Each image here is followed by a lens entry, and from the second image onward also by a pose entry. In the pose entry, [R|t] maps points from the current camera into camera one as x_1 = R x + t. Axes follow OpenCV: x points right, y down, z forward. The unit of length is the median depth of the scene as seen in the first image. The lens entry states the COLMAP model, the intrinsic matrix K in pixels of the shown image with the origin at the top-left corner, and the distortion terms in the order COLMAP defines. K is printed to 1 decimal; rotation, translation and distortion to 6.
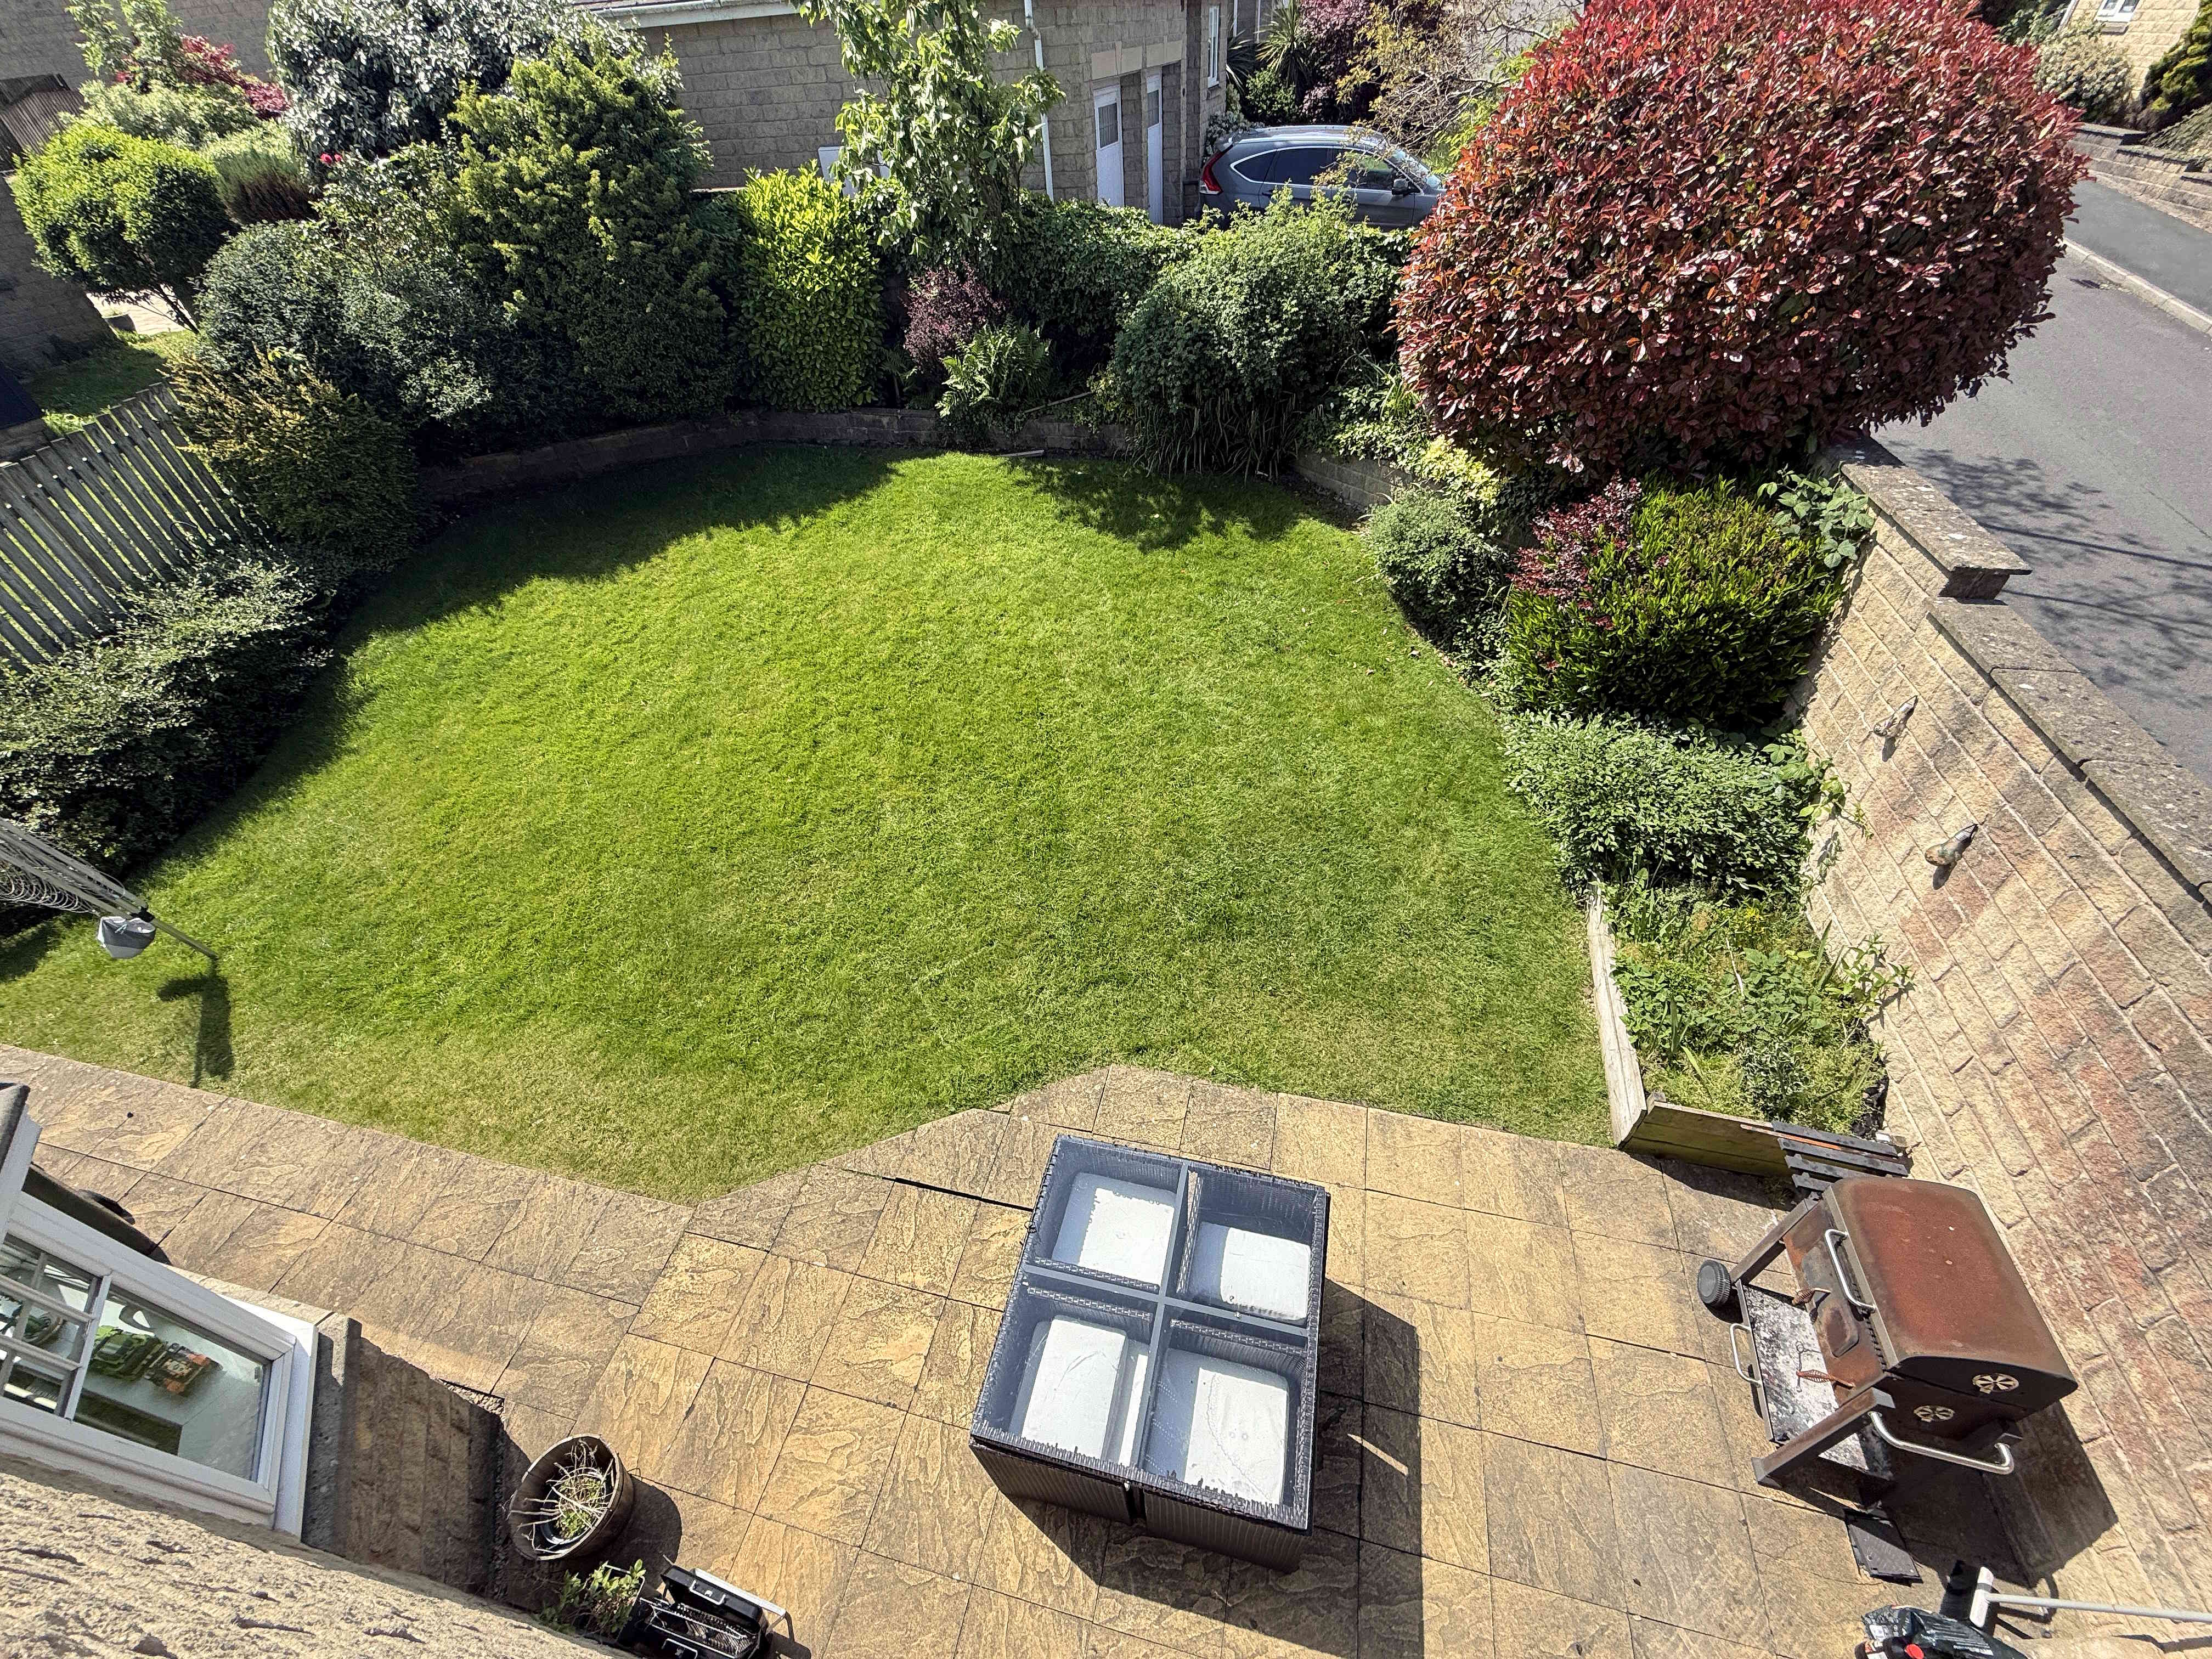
lens RADIAL K [[874.8, 0, 1106.0], [0, 874.8, 829.5], [0, 0, 1]] dist [0.000872, 0.000037]
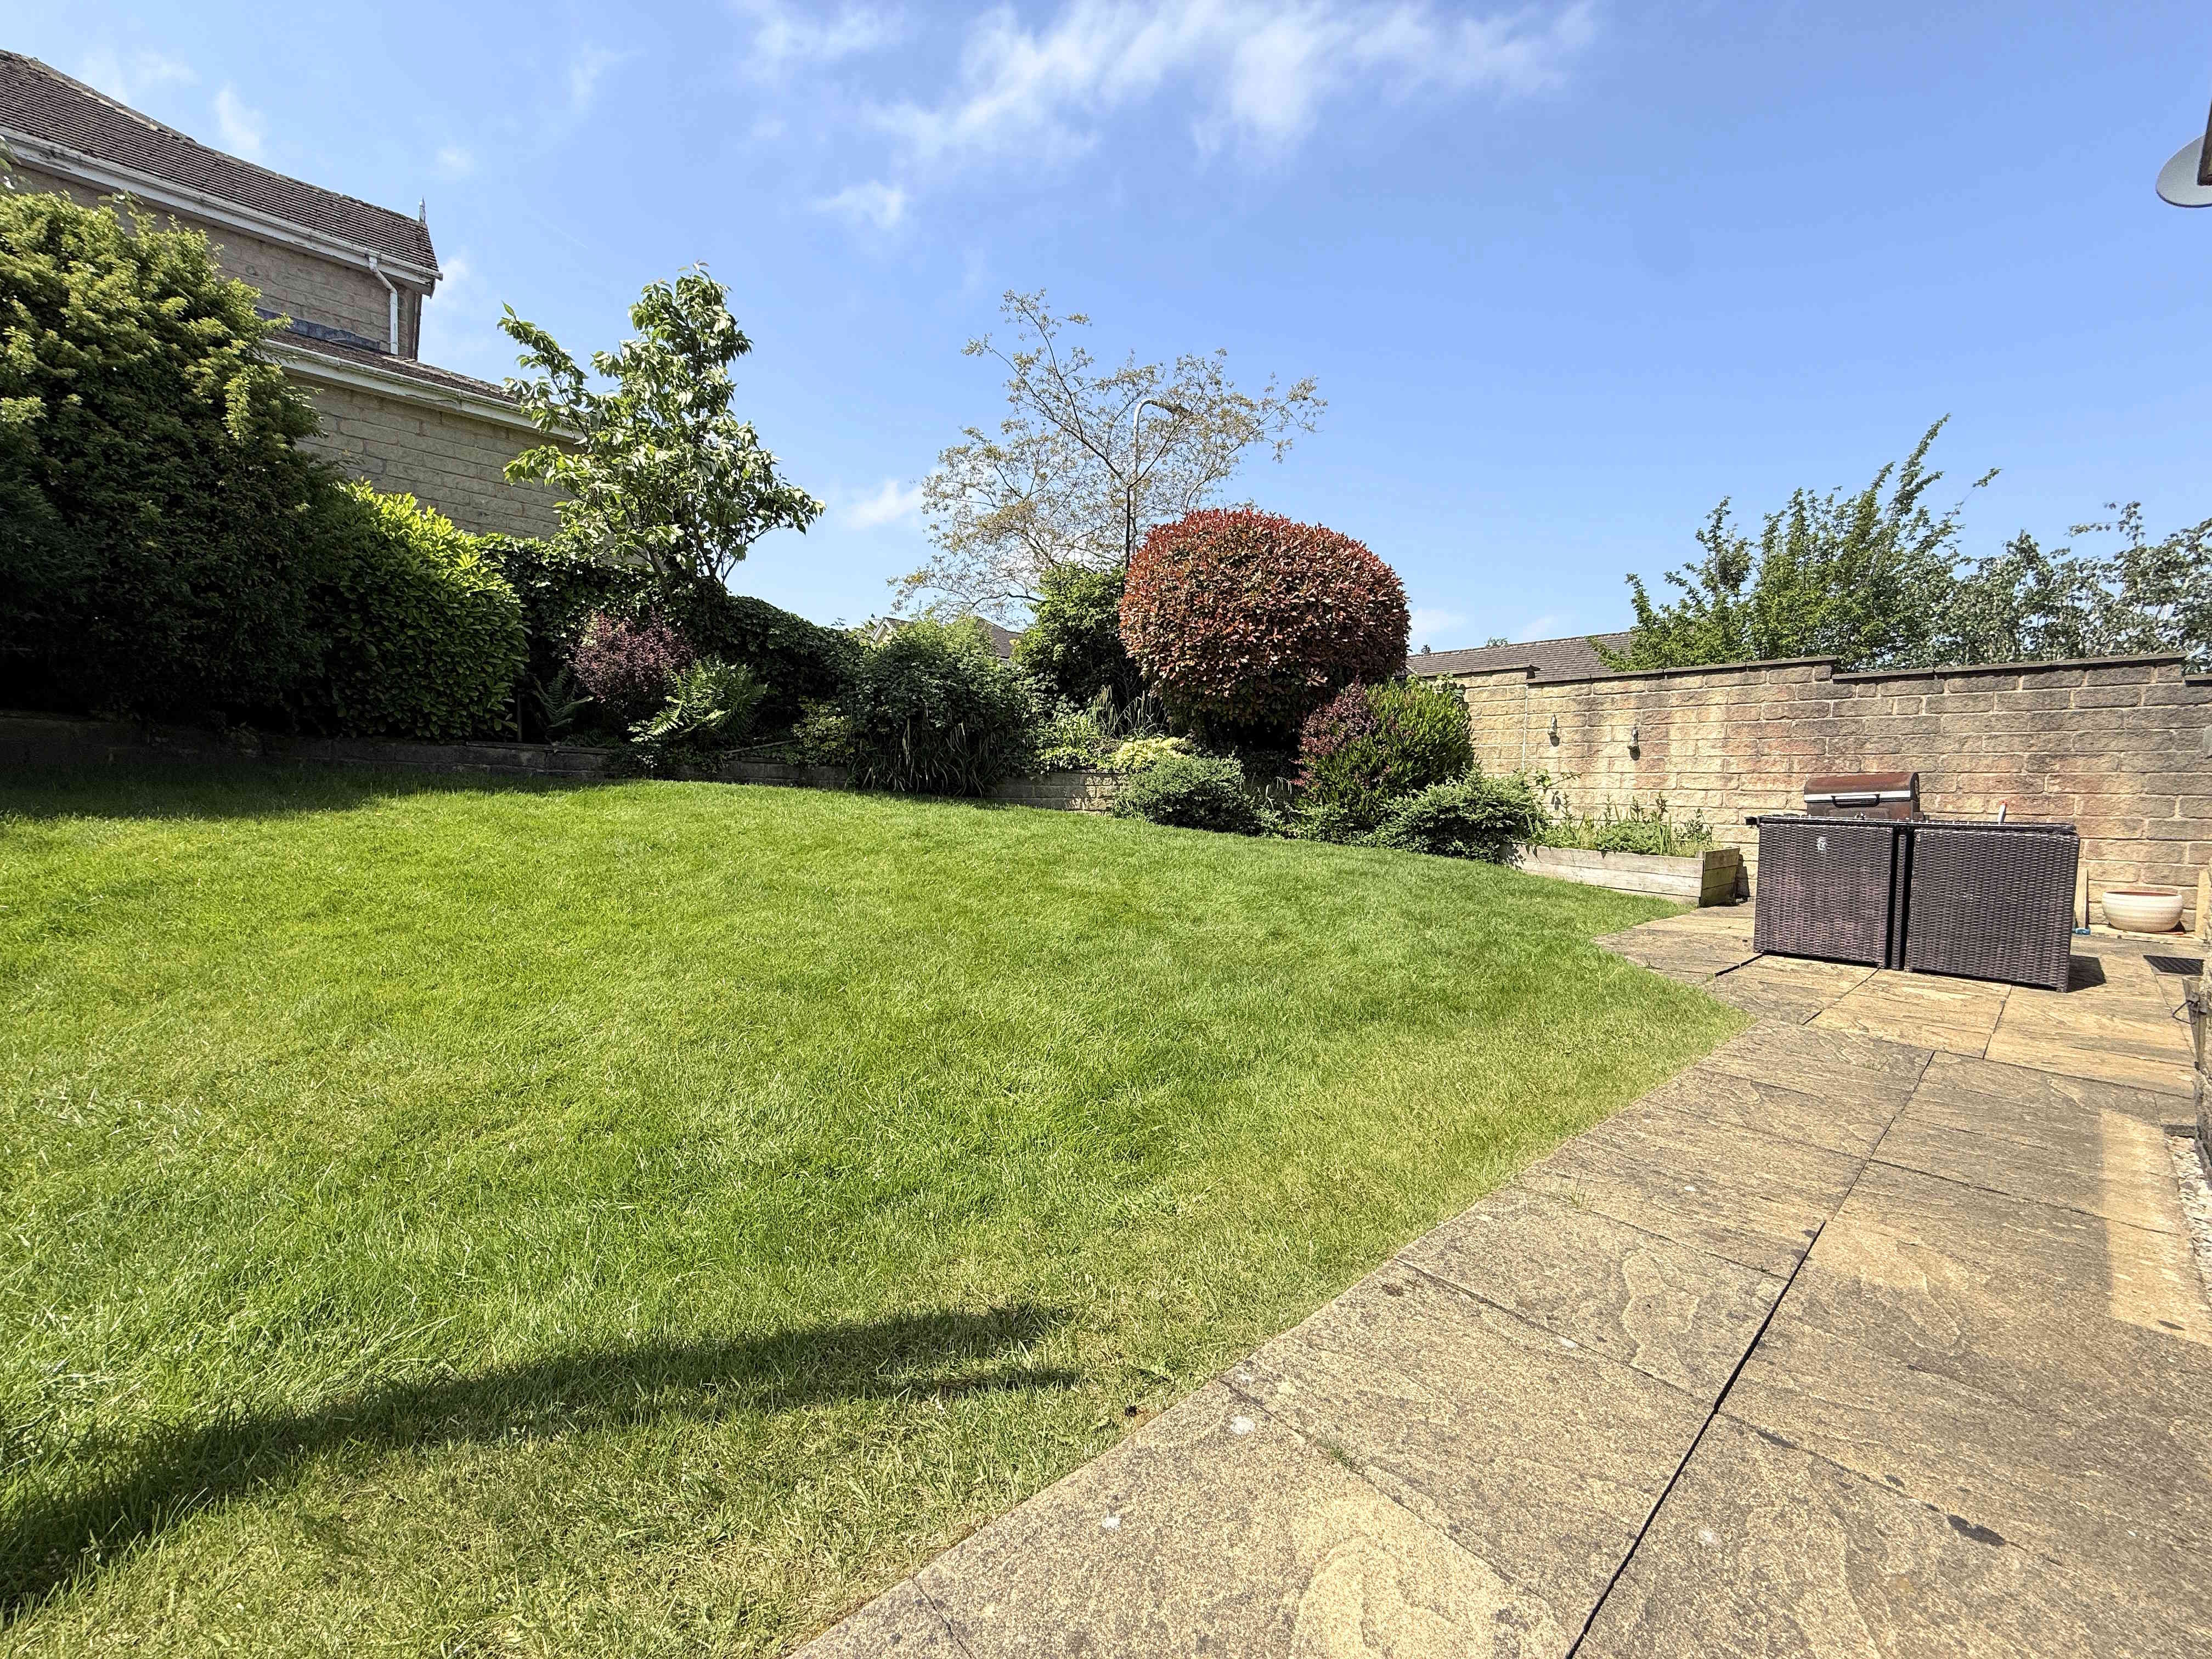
lens RADIAL K [[879.6, 0, 1099.8], [0, 879.6, 832.2], [0, 0, 1]] dist [0.001042, -0.000045]
pose [[0.562900, 0.034221, 0.825816, -1.659271], [0.515720, 0.766242, -0.383282, 0.363671], [-0.645892, 0.641640, 0.413670, 1.124152]]
